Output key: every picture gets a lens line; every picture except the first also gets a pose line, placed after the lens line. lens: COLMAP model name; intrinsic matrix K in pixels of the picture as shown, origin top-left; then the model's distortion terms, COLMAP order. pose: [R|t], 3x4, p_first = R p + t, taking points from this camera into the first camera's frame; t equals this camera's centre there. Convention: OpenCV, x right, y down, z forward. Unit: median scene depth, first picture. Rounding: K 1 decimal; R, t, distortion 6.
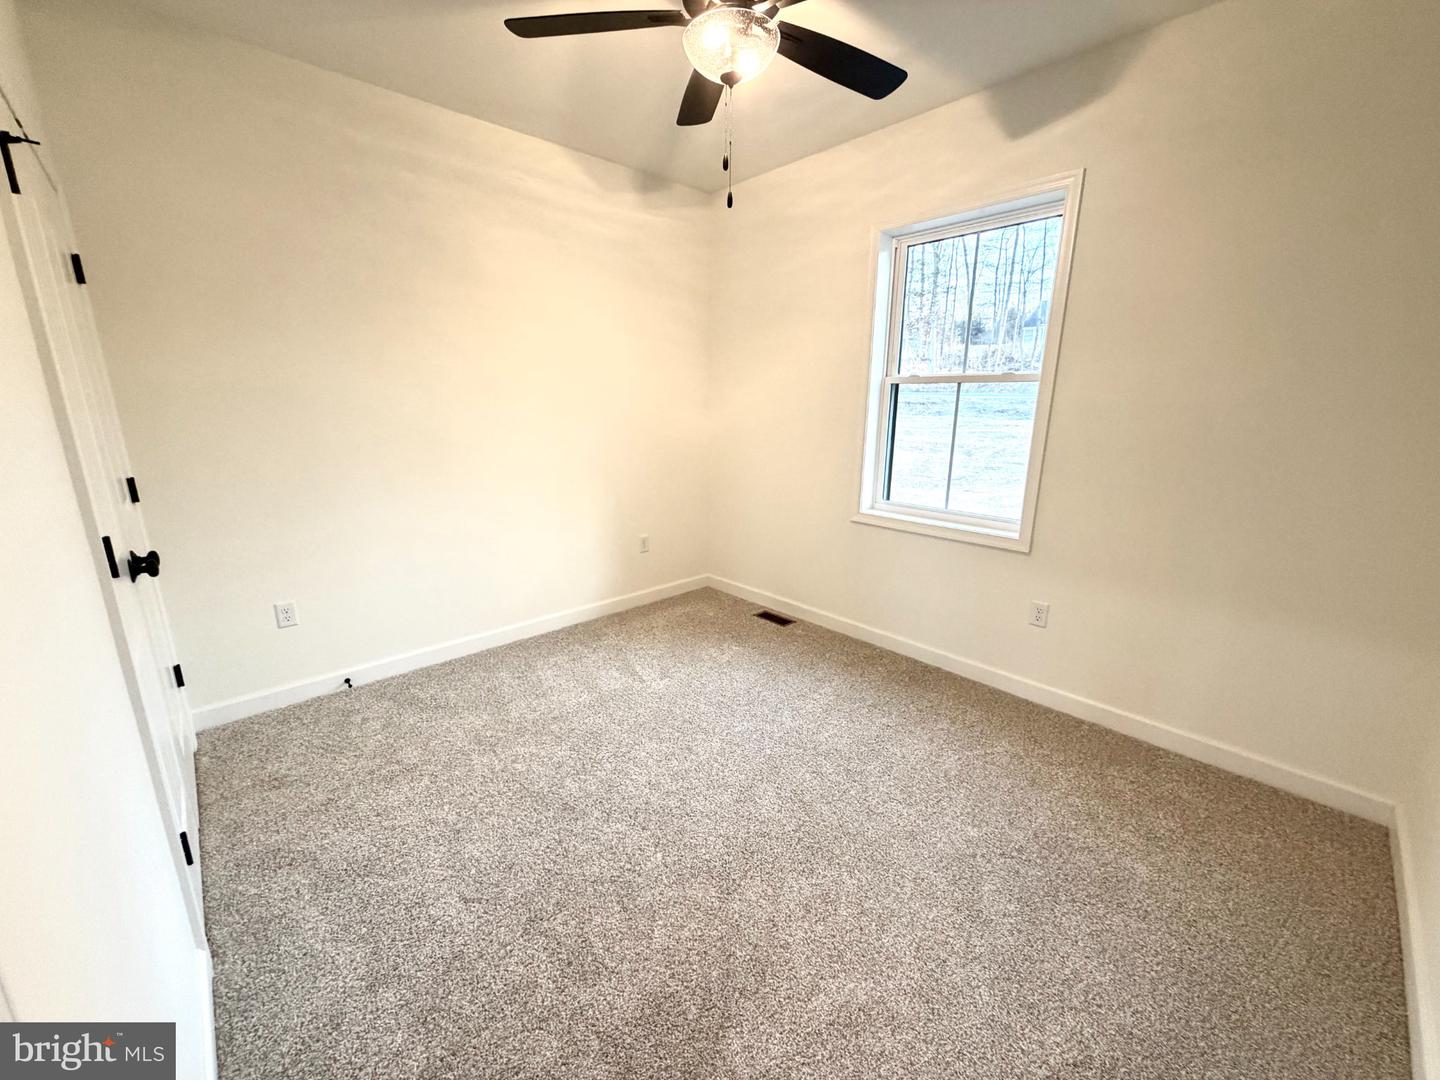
lens RADIAL K [[582.1, 0, 714.4], [0, 582.1, 545.9], [0, 0, 1]] dist [-0.007487, -0.000374]
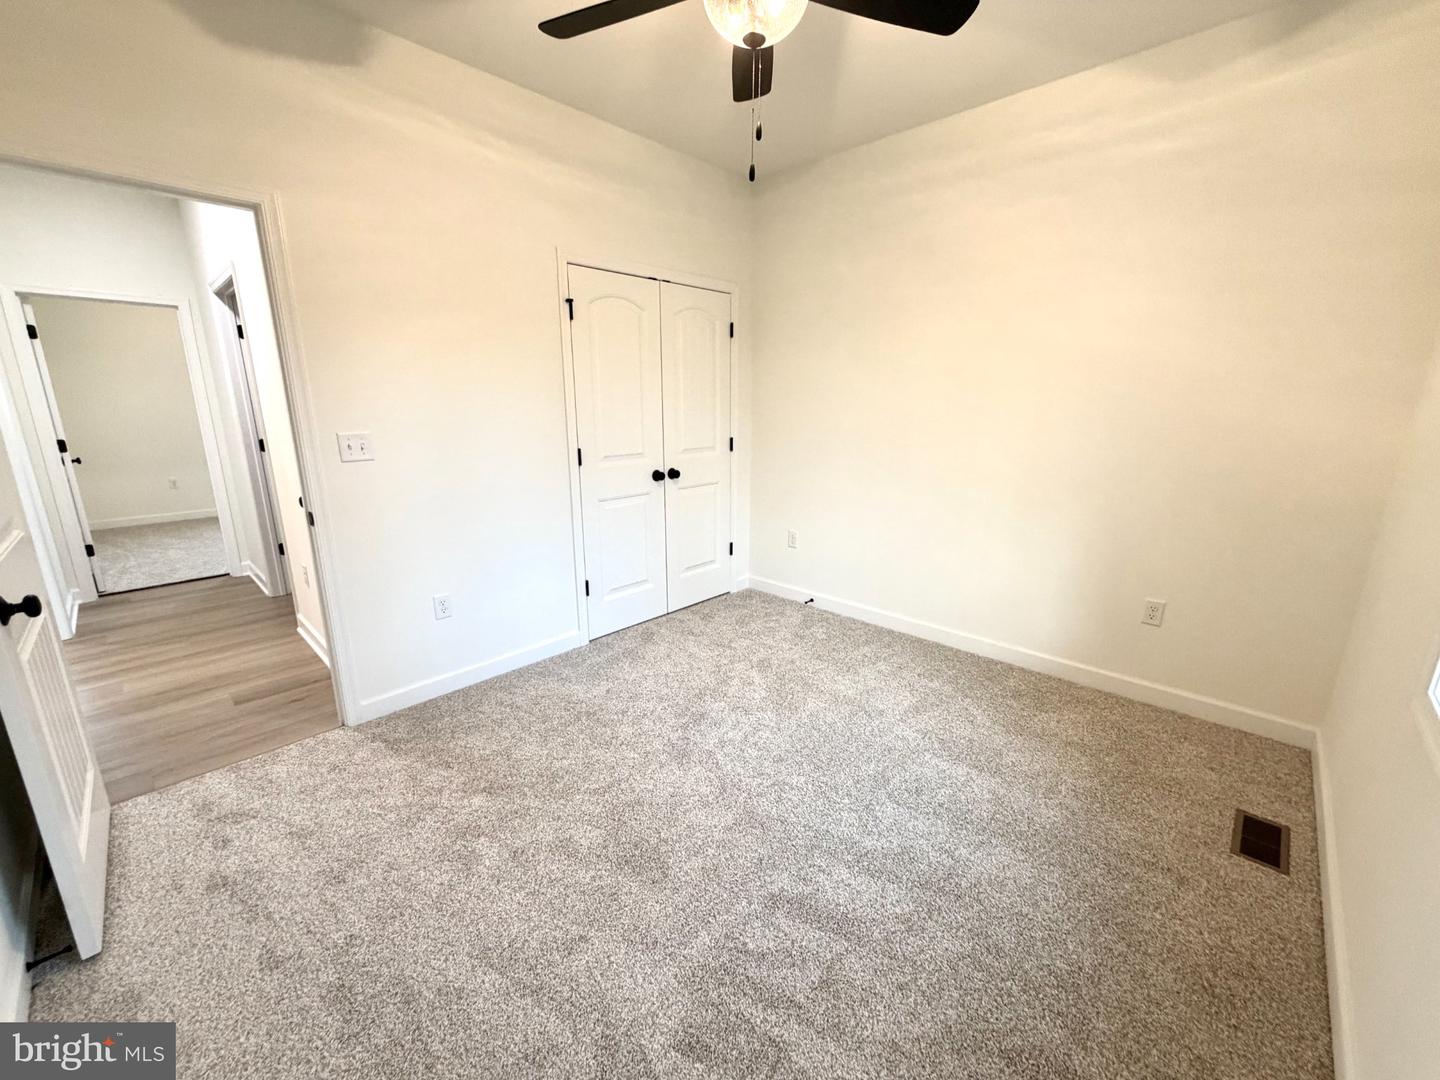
lens RADIAL K [[582.1, 0, 714.4], [0, 582.1, 545.9], [0, 0, 1]] dist [-0.007487, -0.000374]
pose [[0.035763, 0.242020, -0.969612, 0.610570], [-0.236097, 0.944814, 0.227122, -0.135708], [0.971071, 0.220800, 0.090929, 0.564748]]
